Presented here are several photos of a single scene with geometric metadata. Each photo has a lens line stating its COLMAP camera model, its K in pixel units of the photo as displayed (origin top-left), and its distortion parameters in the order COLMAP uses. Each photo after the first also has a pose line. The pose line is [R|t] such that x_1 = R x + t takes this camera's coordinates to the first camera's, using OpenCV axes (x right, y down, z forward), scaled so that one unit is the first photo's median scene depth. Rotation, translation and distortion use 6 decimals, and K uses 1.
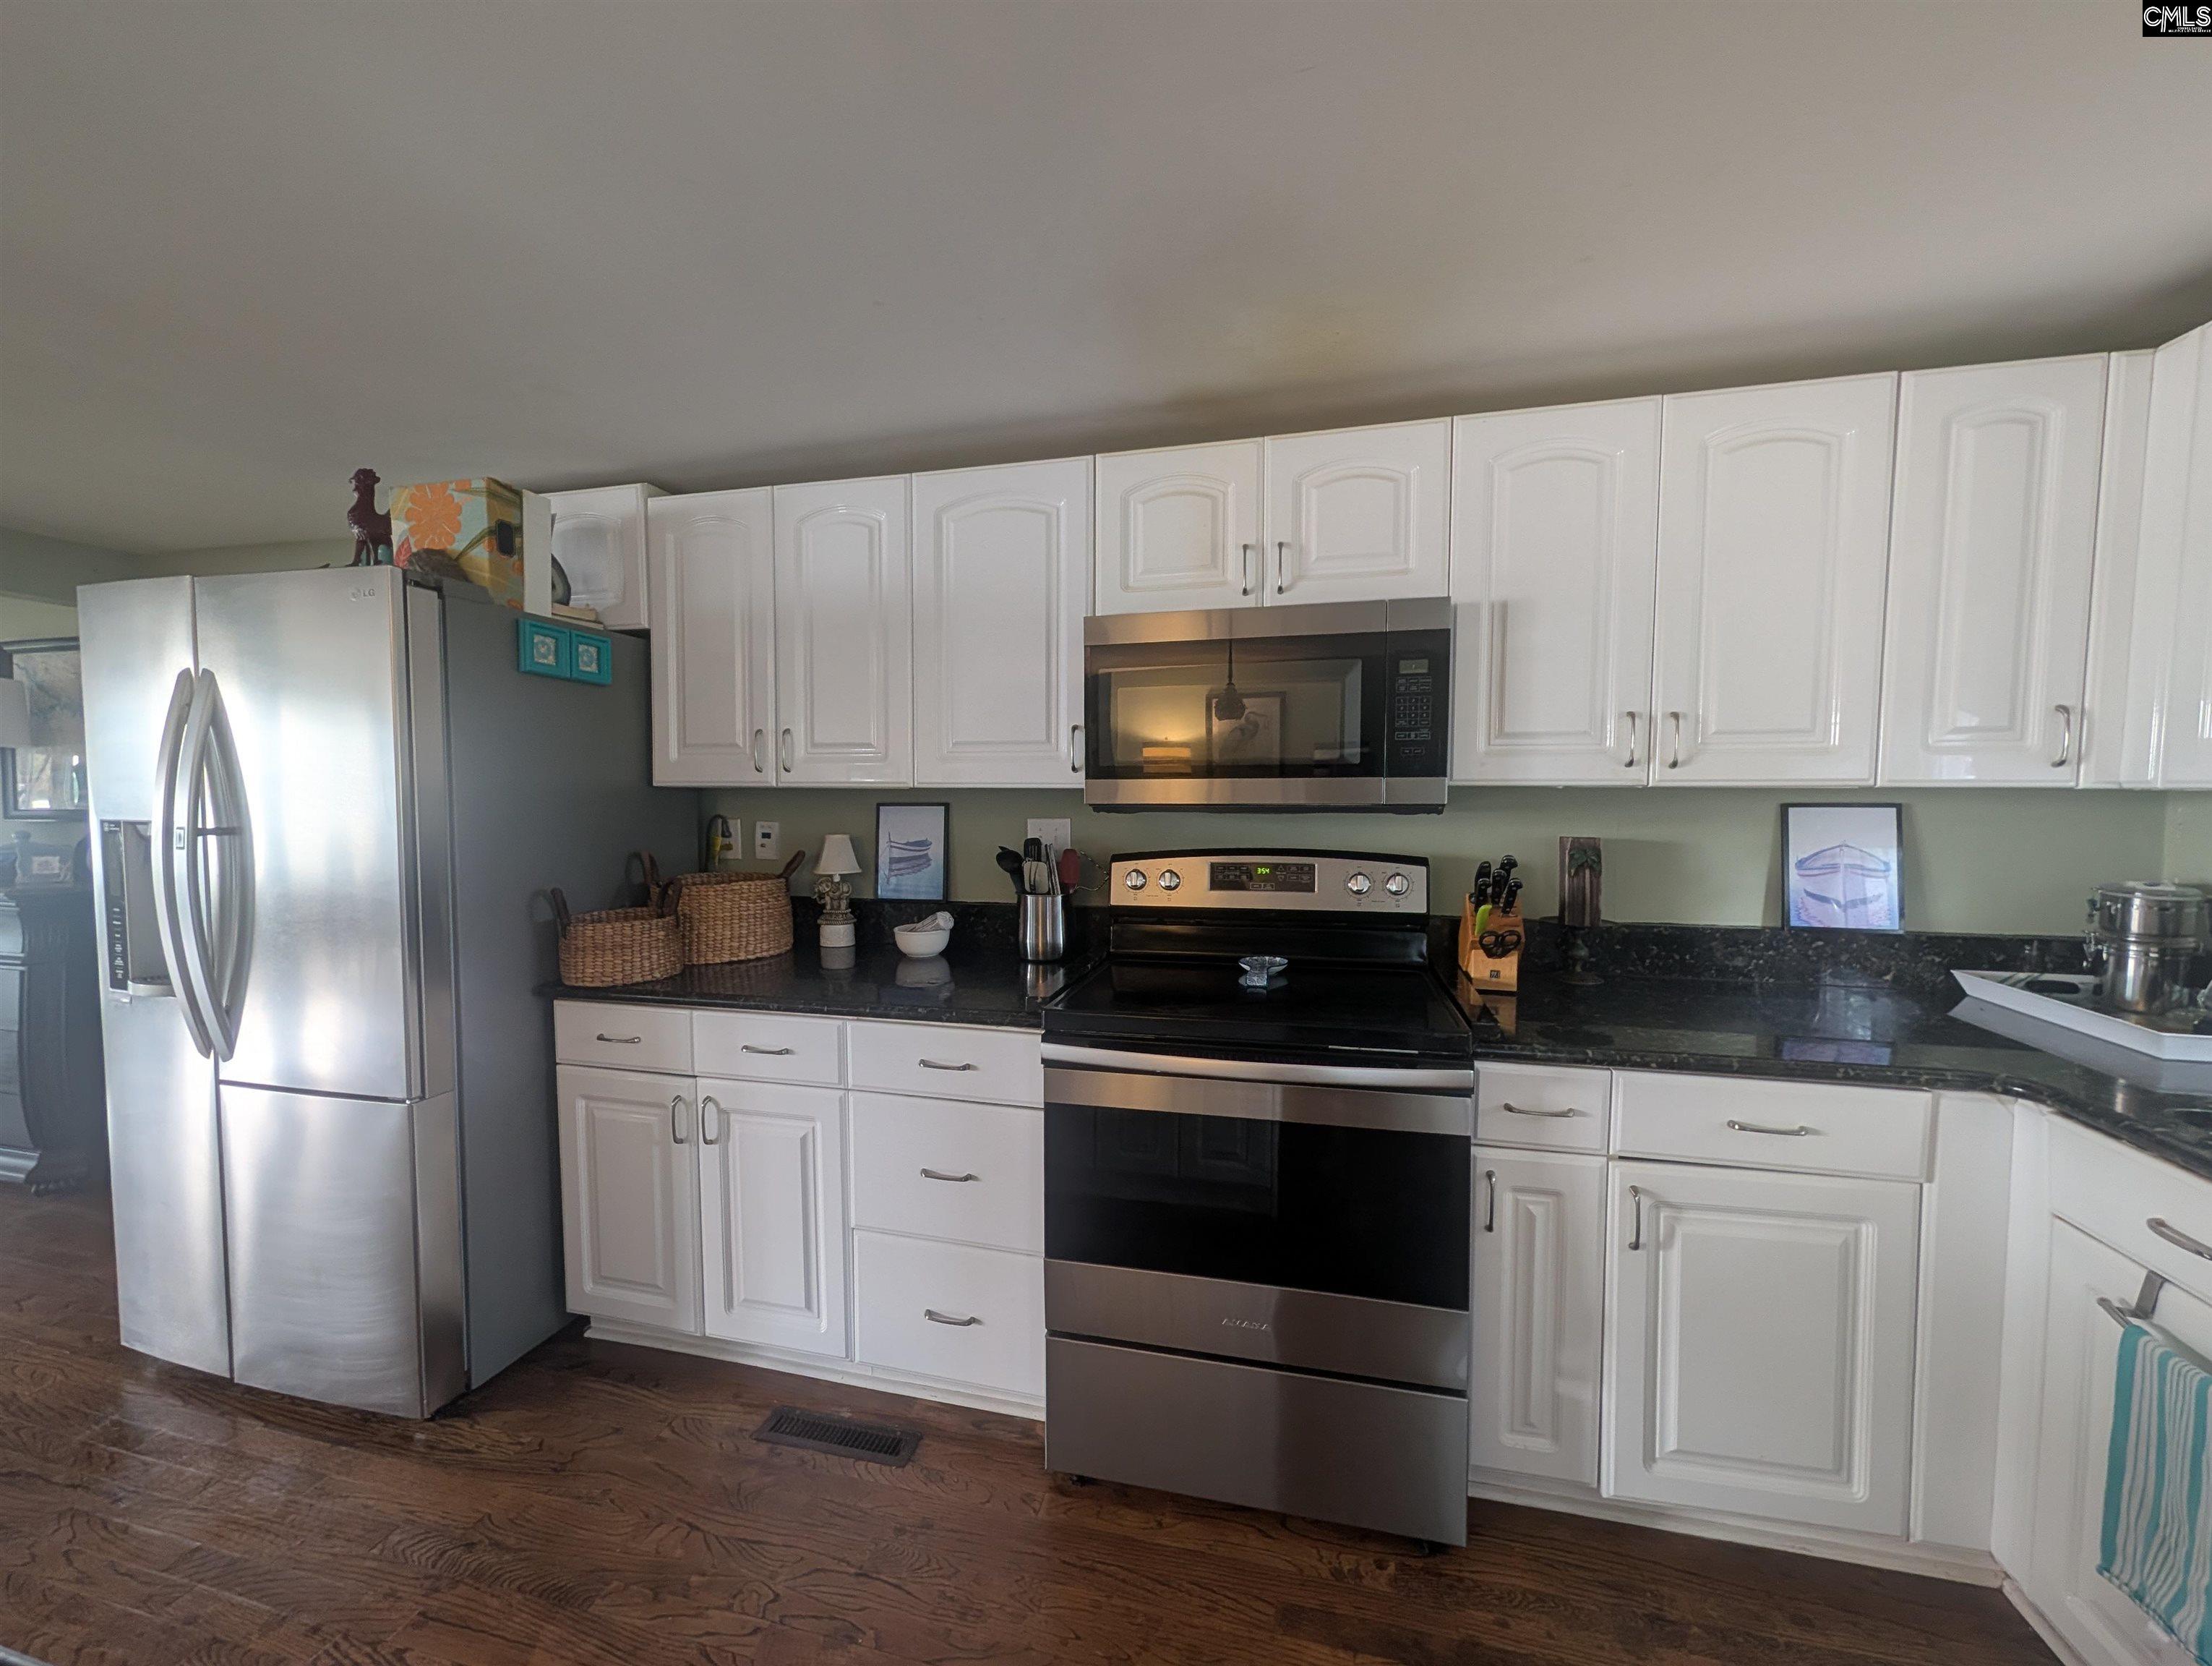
lens RADIAL K [[853.2, 0, 1106.5], [0, 853.2, 843.0], [0, 0, 1]] dist [0.002218, 0.000472]
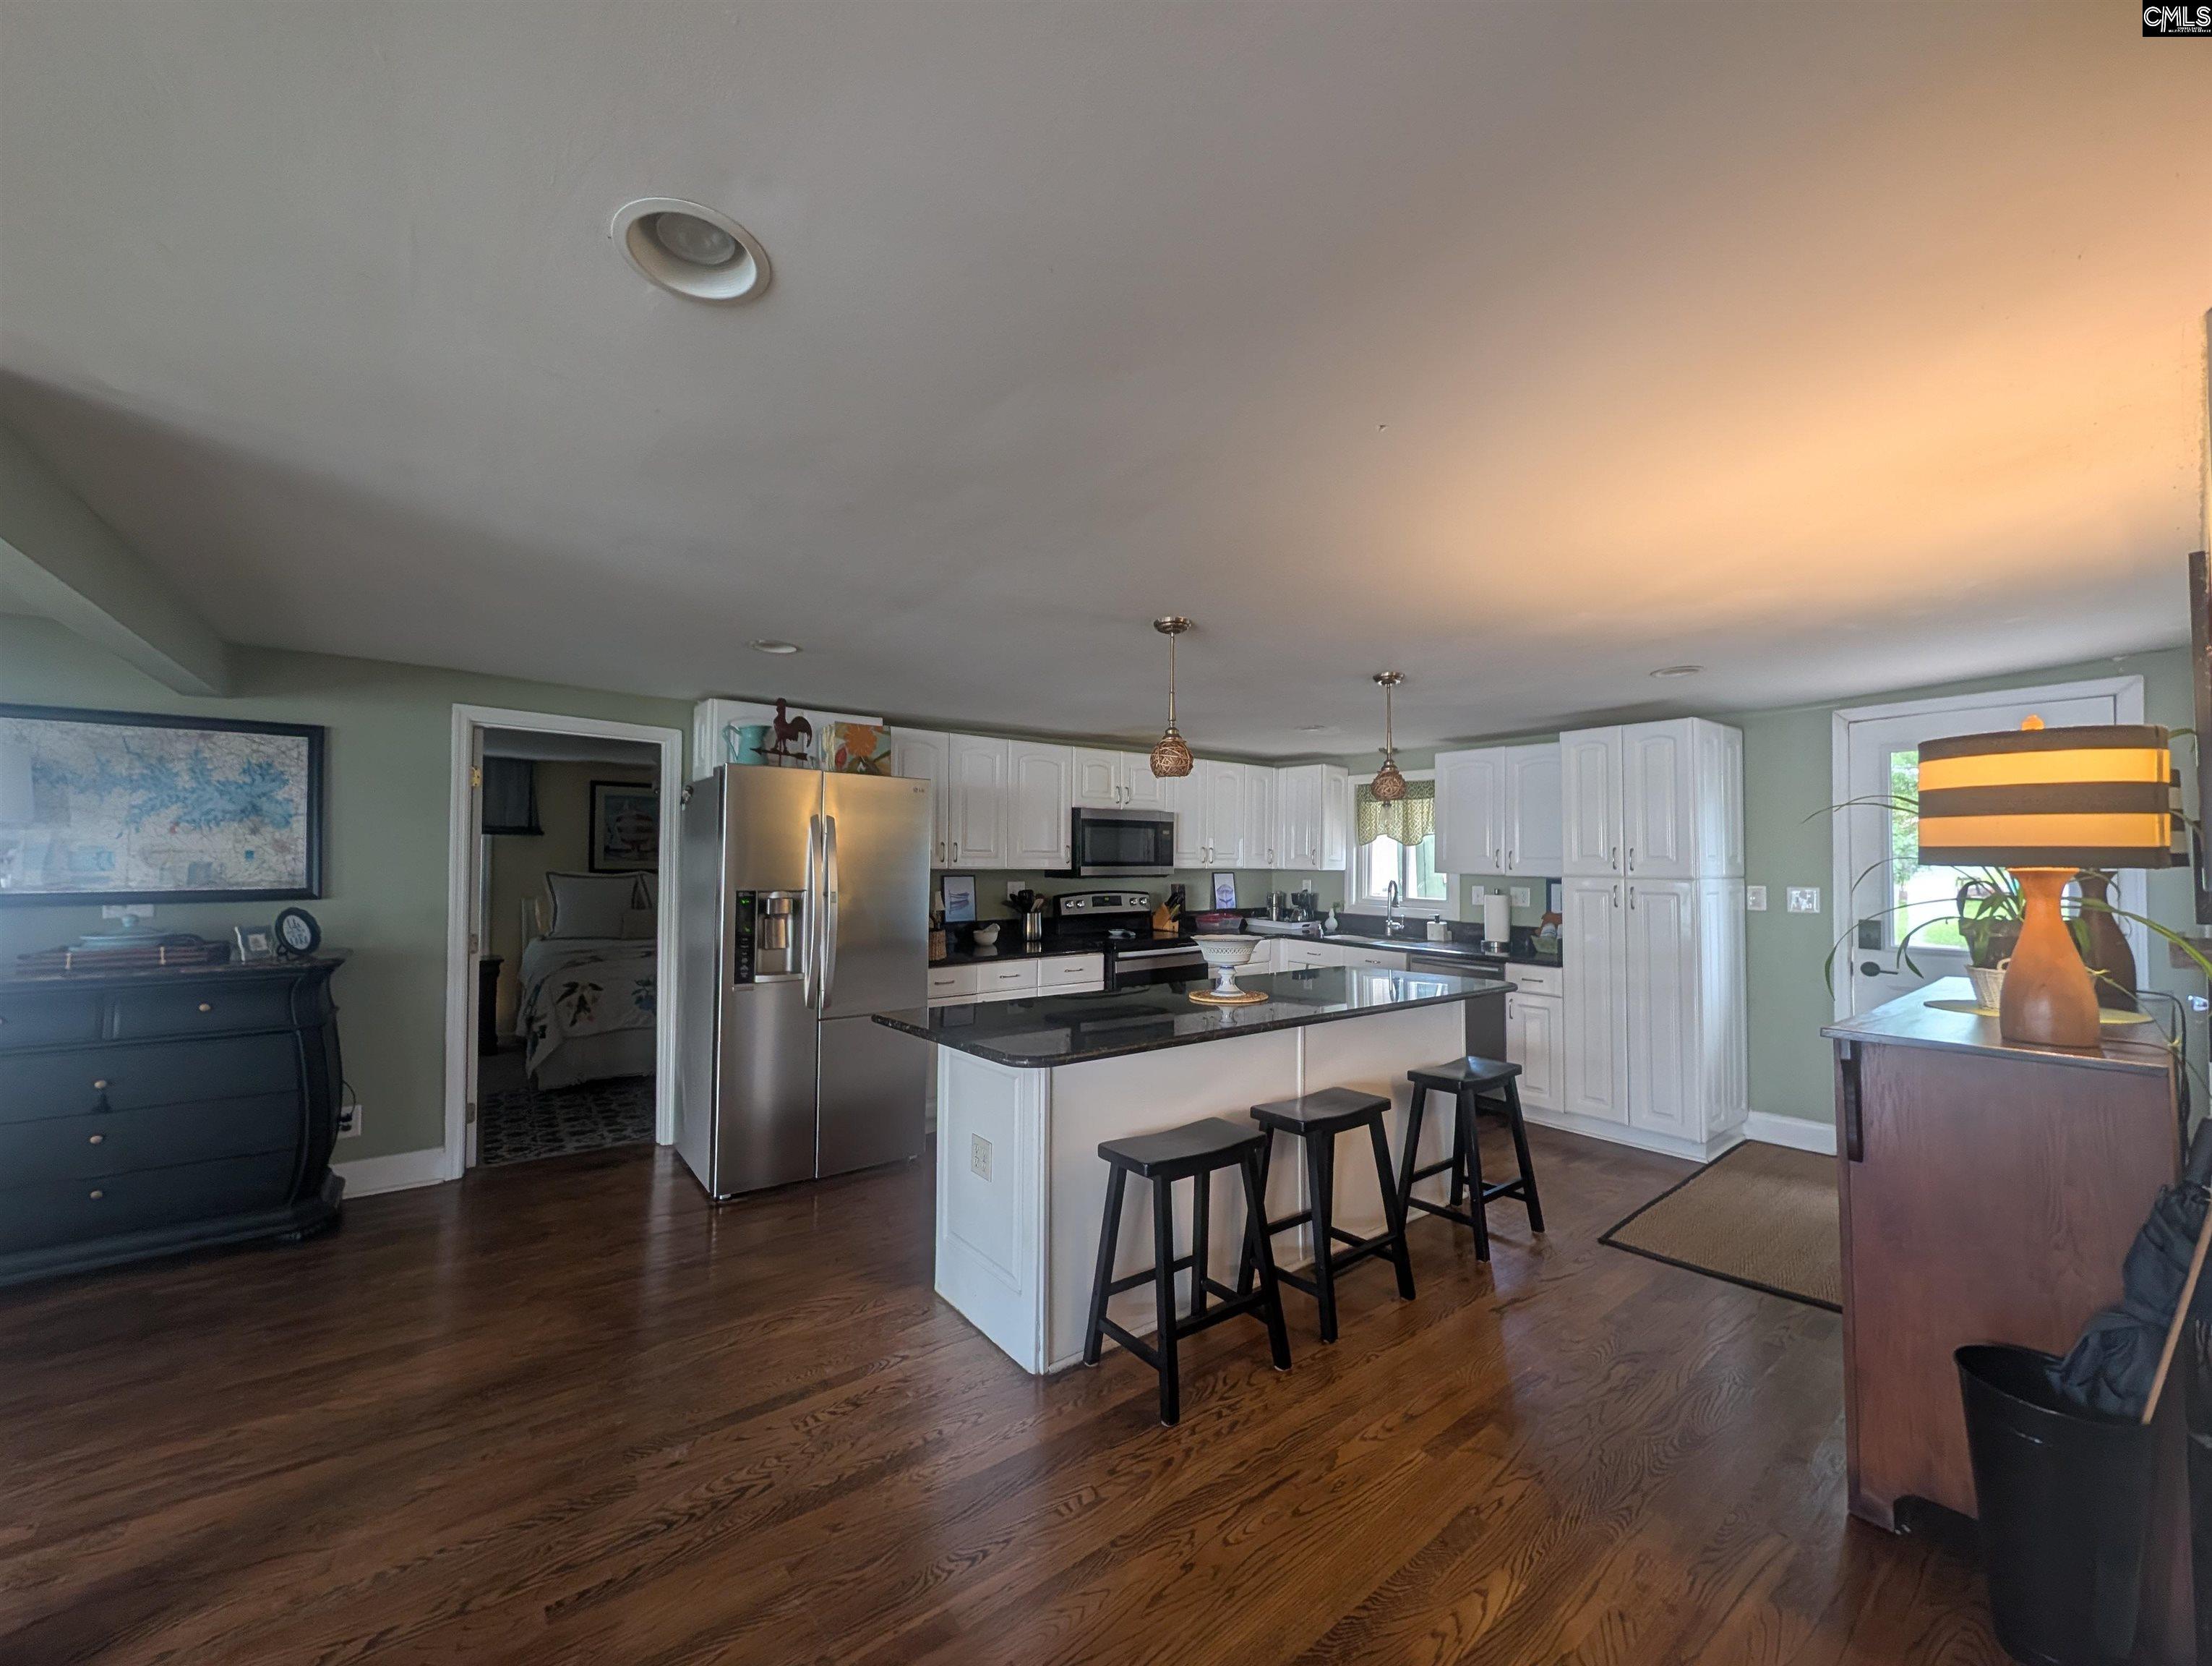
lens RADIAL K [[853.2, 0, 1101.7], [0, 853.2, 842.6], [0, 0, 1]] dist [0.002218, 0.000472]
pose [[0.619655, 0.017622, 0.784676, -2.028767], [0.037541, 0.997938, -0.052057, -0.006085], [-0.783976, 0.061715, 0.617716, -0.710506]]
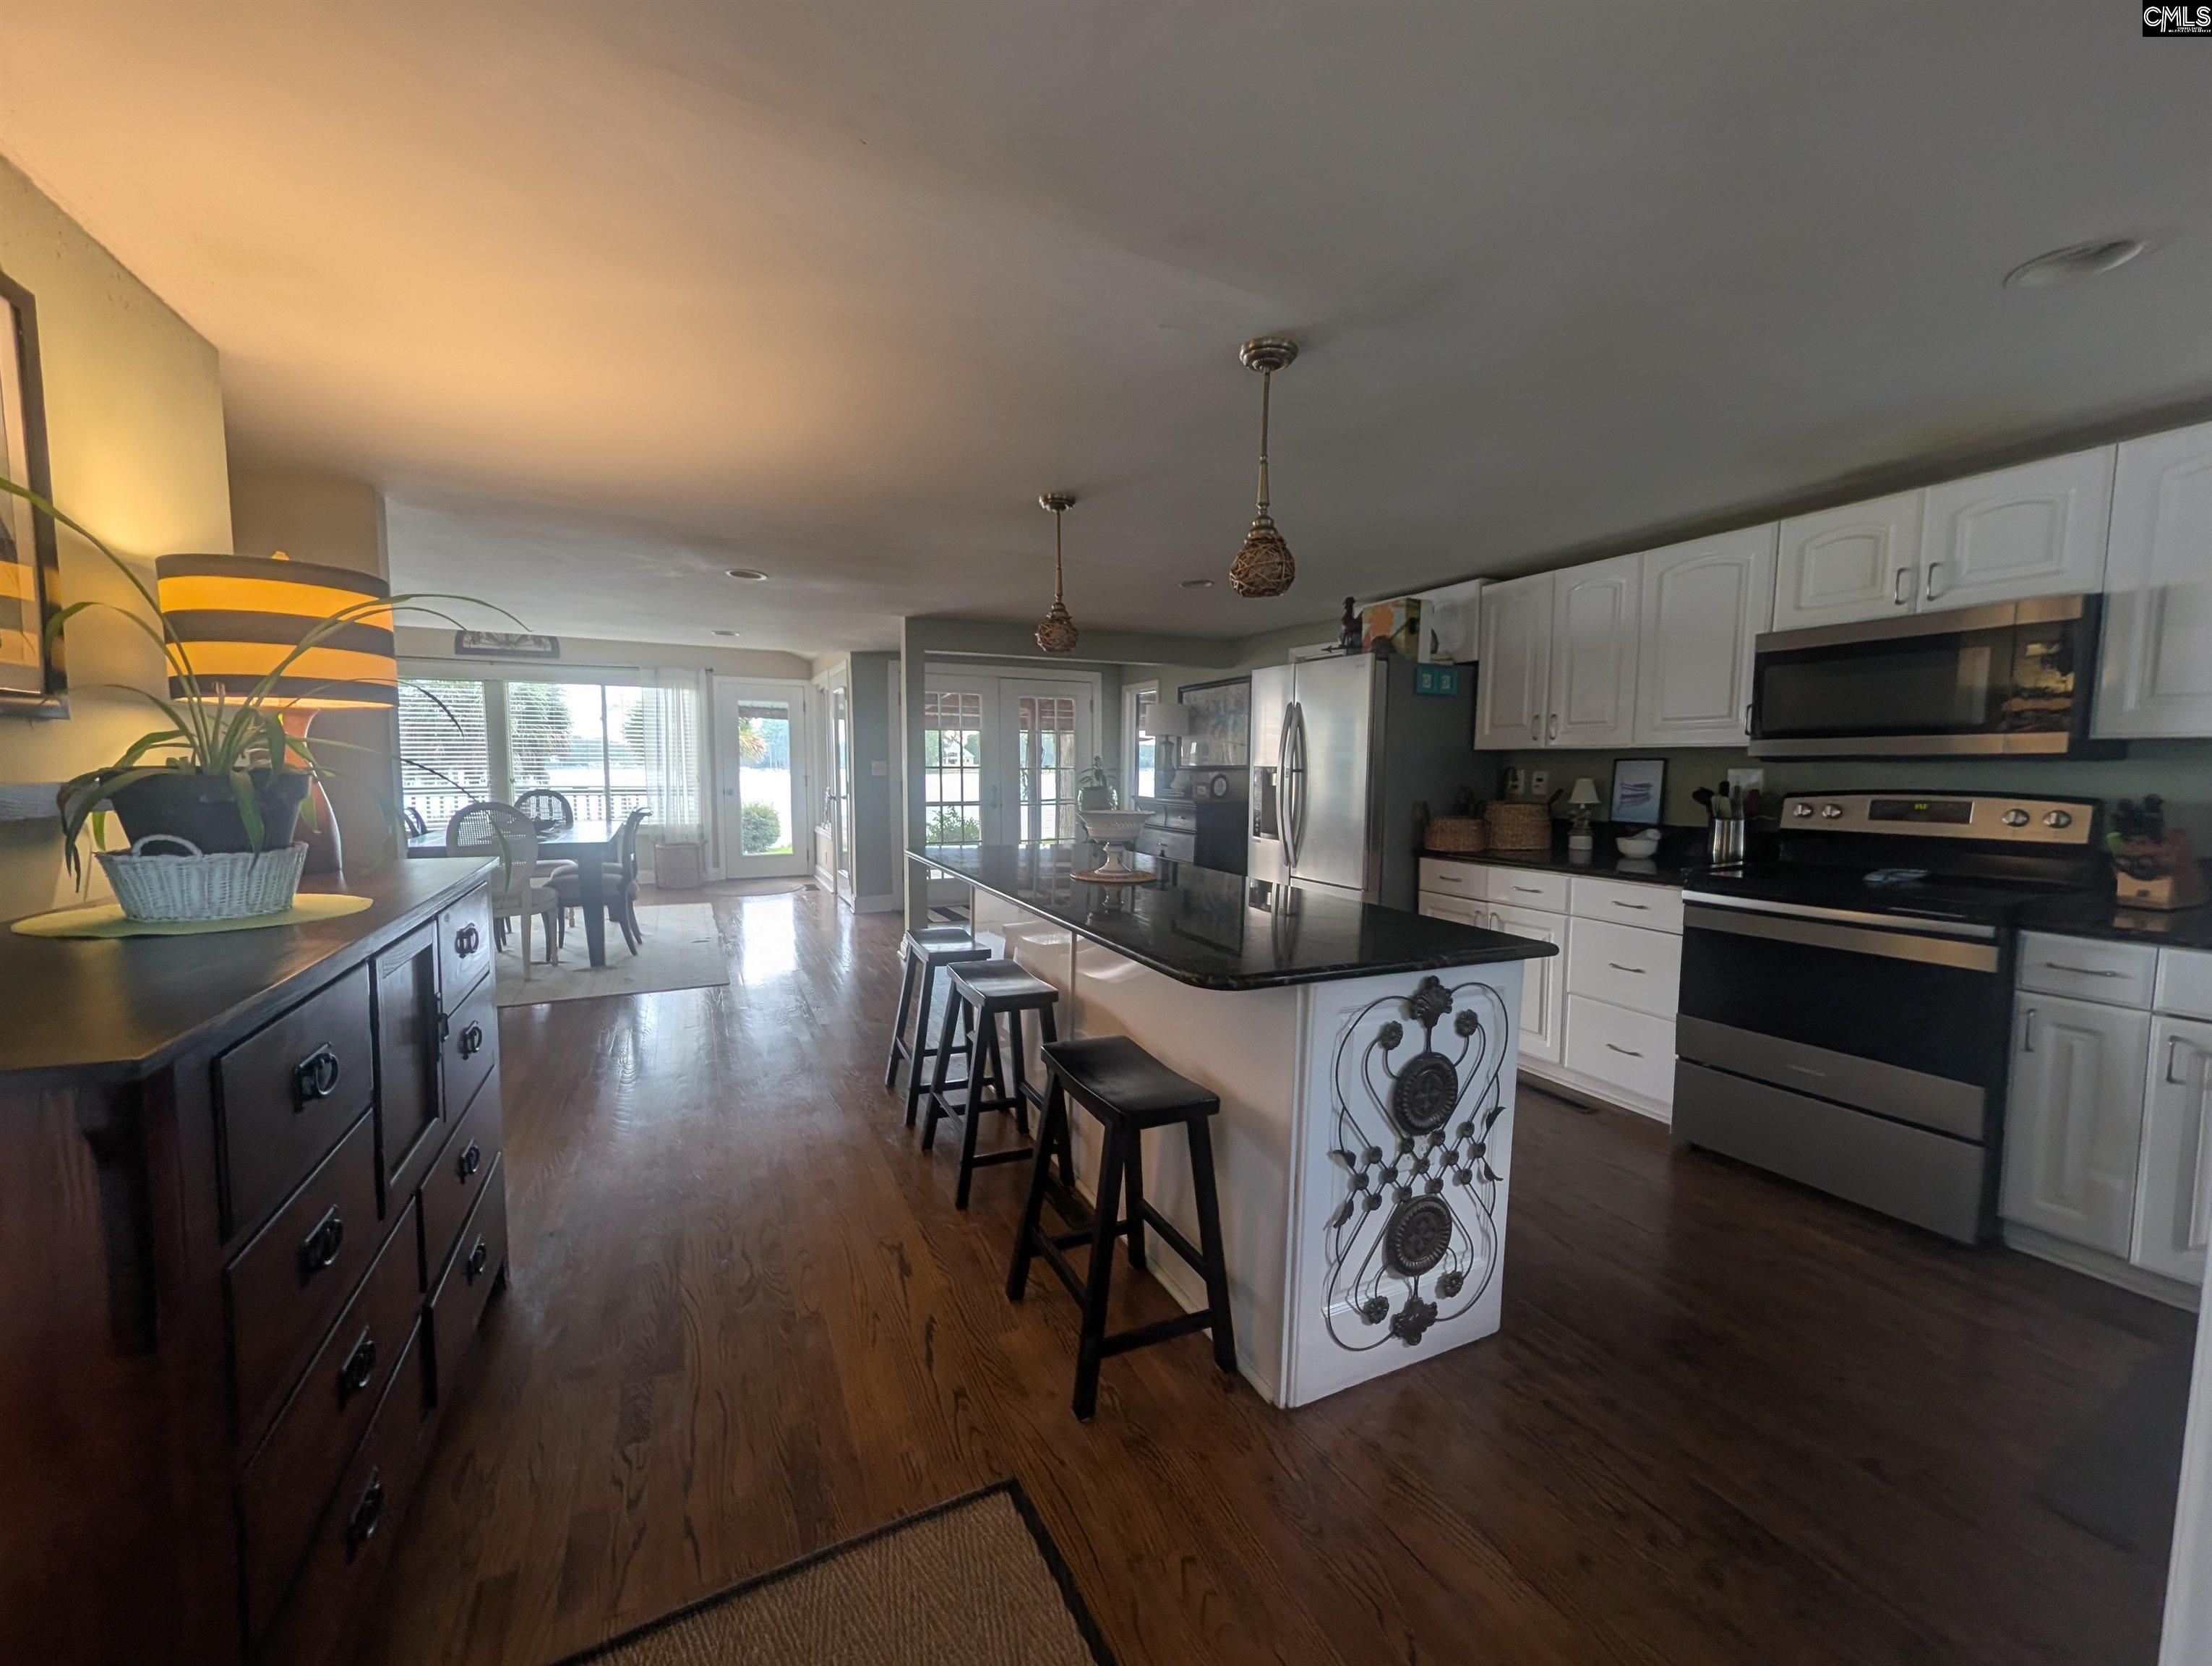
lens RADIAL K [[853.2, 0, 1105.7], [0, 853.2, 843.9], [0, 0, 1]] dist [0.002218, 0.000472]
pose [[0.640582, 0.069932, -0.764699, 0.403040], [-0.039771, 0.997529, 0.057908, 0.065704], [0.766859, -0.006682, 0.641781, -0.841215]]
